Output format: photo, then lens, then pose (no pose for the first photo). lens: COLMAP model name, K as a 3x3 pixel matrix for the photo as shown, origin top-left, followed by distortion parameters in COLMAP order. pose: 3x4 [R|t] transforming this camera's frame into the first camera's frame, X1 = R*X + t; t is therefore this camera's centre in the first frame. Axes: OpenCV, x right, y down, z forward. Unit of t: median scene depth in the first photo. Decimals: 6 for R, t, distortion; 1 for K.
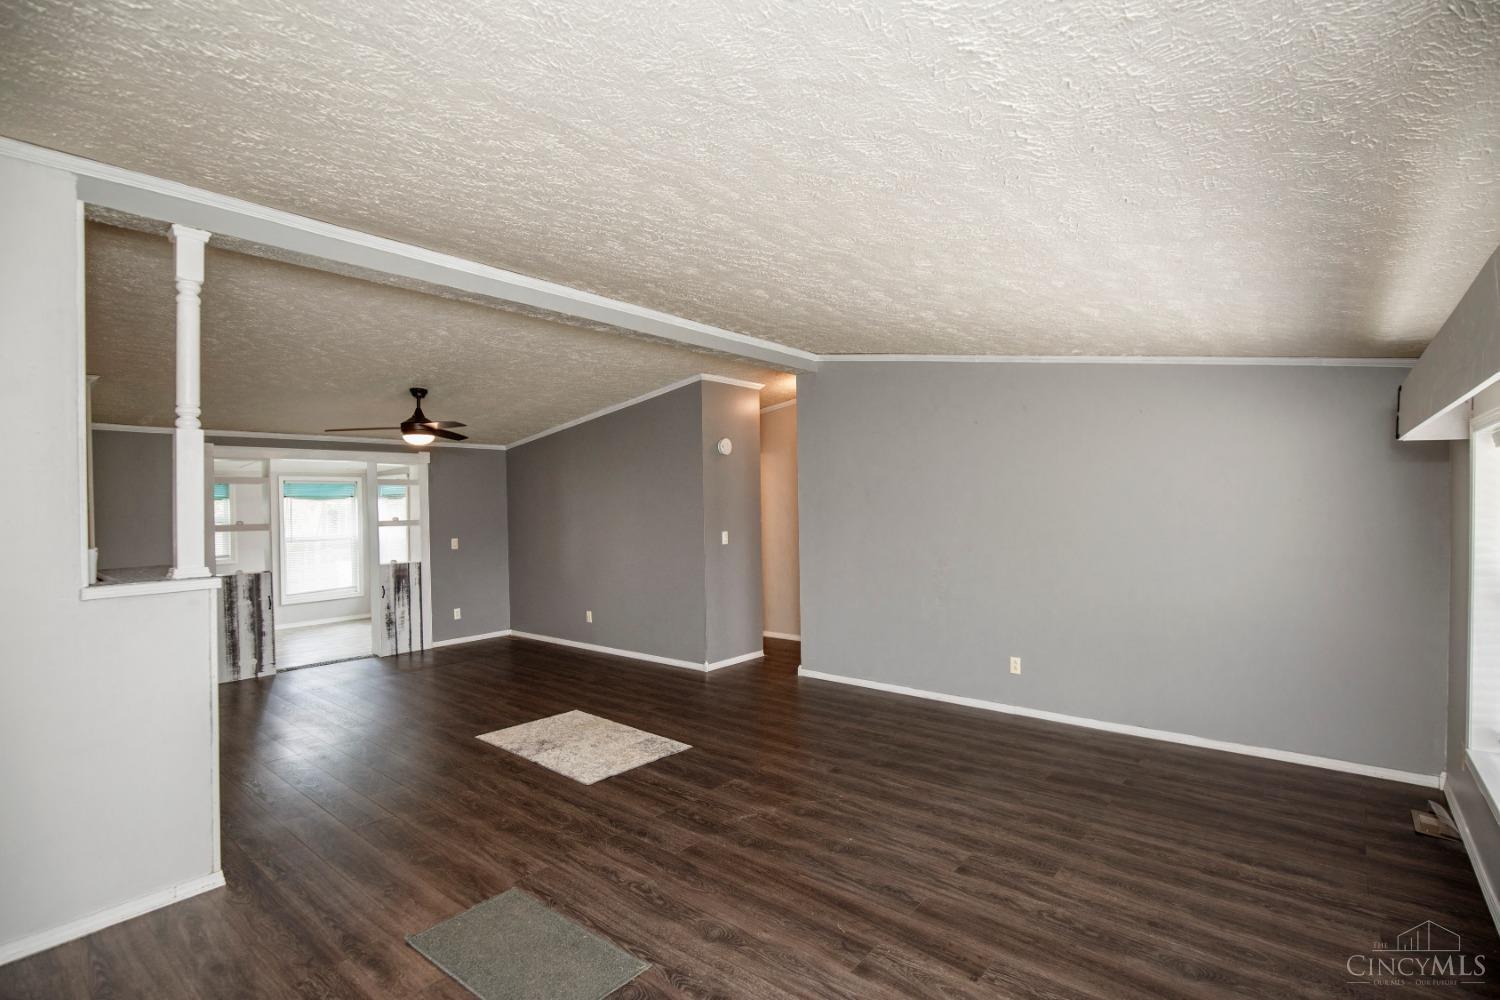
lens RADIAL K [[723.4, 0, 728.7], [0, 723.4, 478.2], [0, 0, 1]] dist [-0.022460, 0.000167]
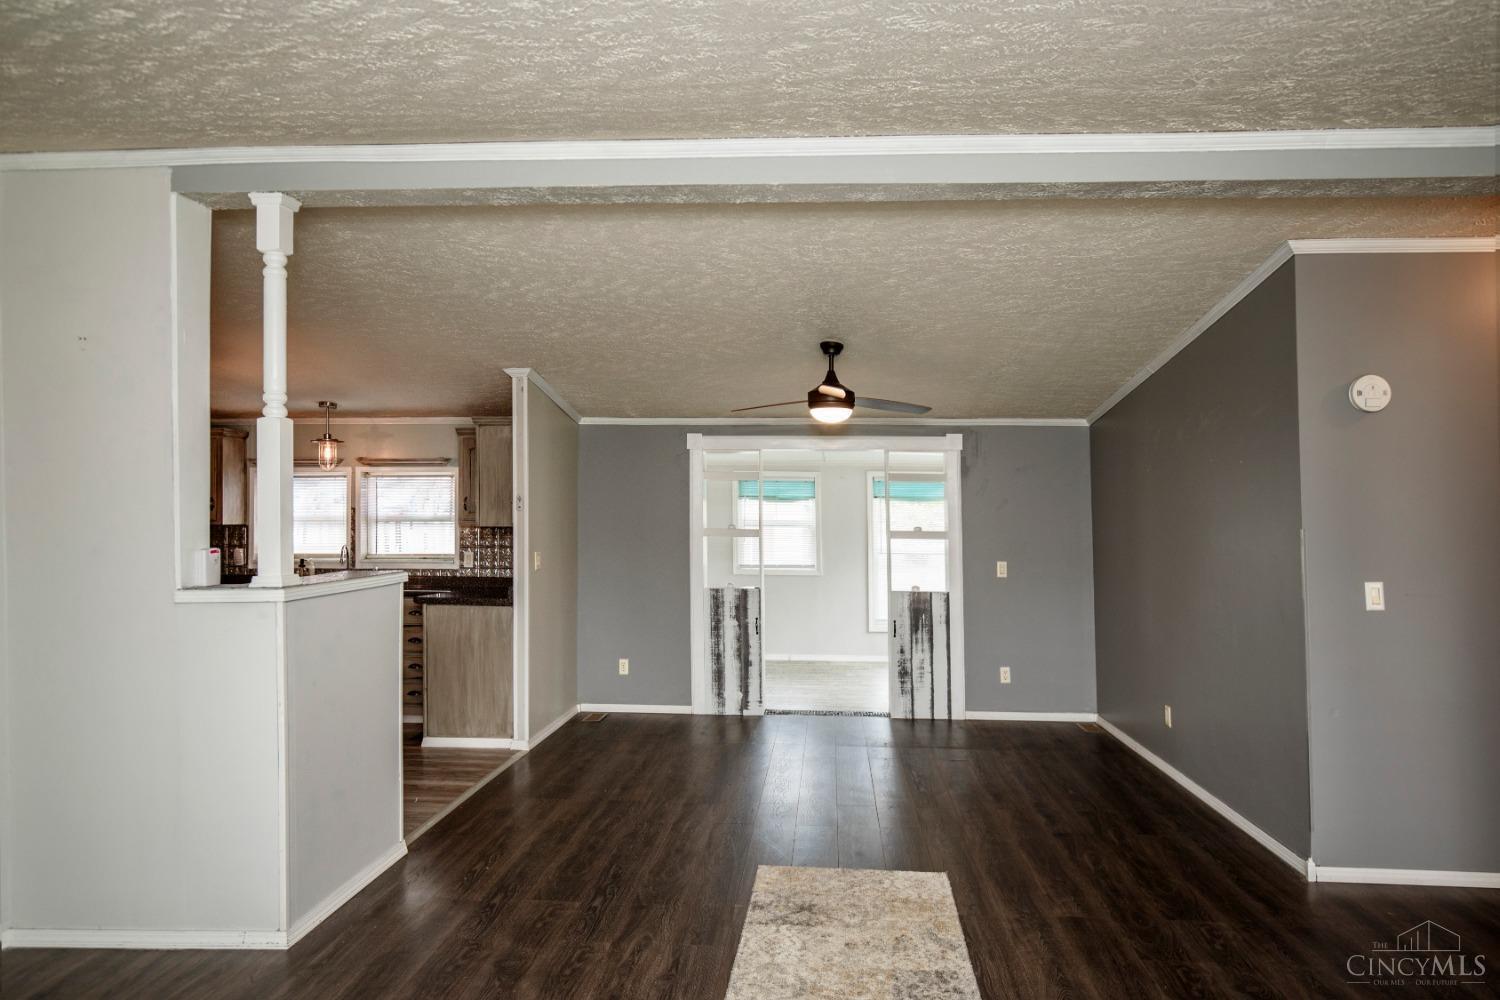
lens RADIAL K [[980.6, 0, 748.8], [0, 980.6, 471.4], [0, 0, 1]] dist [-0.019628, -0.001372]
pose [[0.593225, -0.012992, -0.804932, 0.255020], [0.010196, 0.999911, -0.008624, 0.007003], [0.804972, -0.003091, 0.593305, 0.330467]]
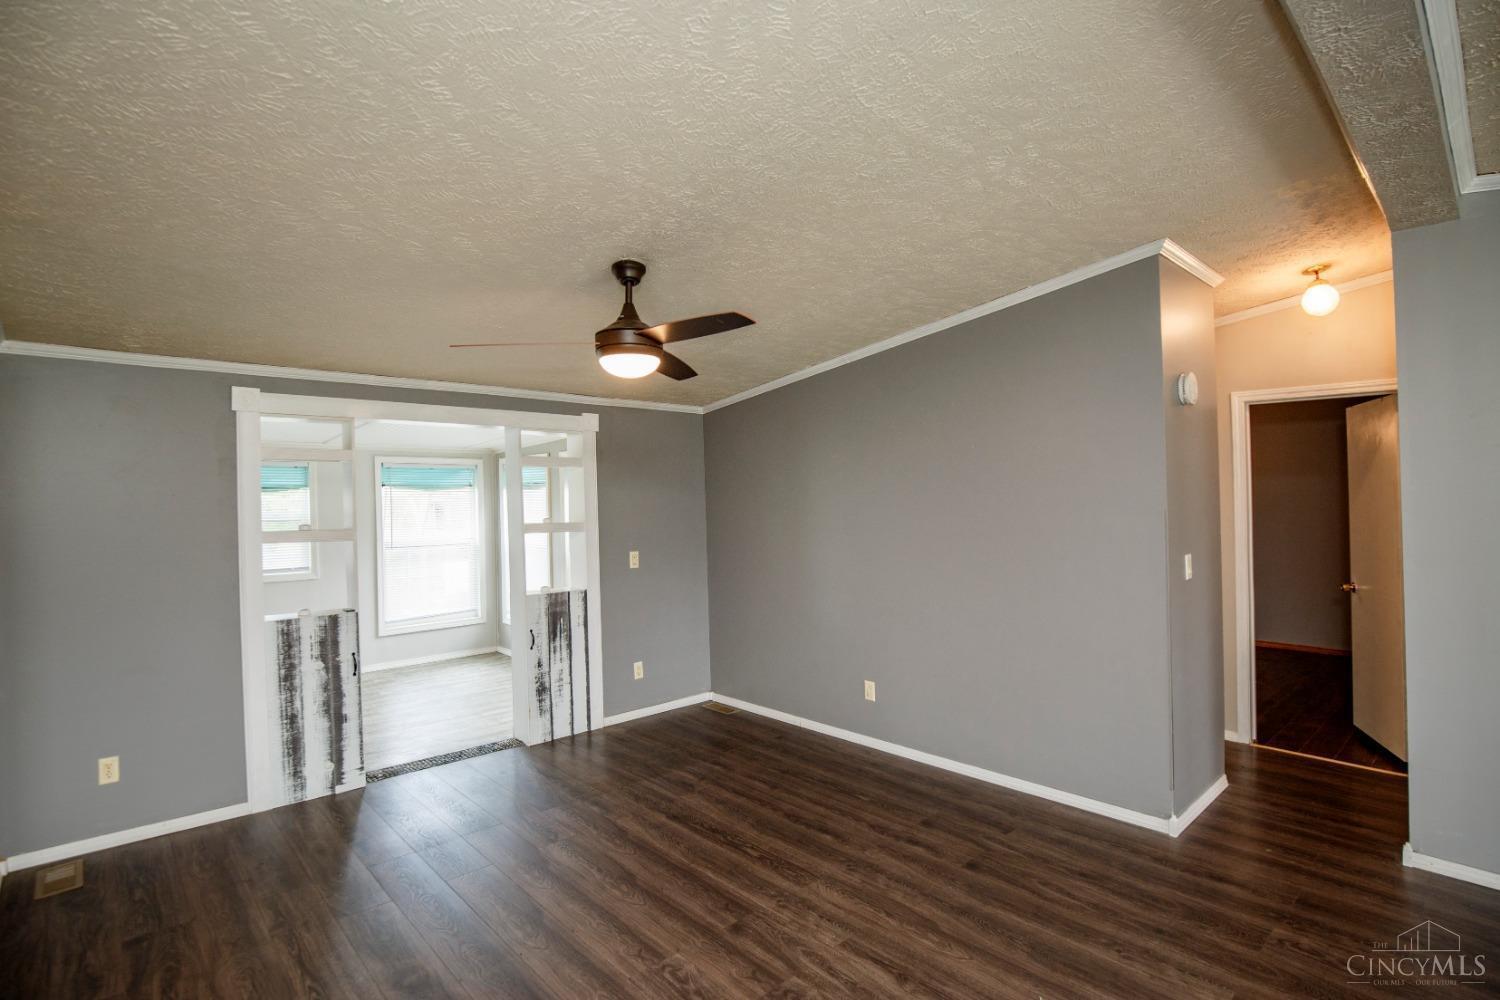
lens RADIAL K [[730.1, 0, 719.2], [0, 730.1, 483.4], [0, 0, 1]] dist [-0.016125, -0.000285]
pose [[0.991678, 0.004114, -0.128676, -0.270496], [-0.001938, 0.999853, 0.017036, 0.015485], [0.128727, -0.016645, 0.991540, 0.453871]]
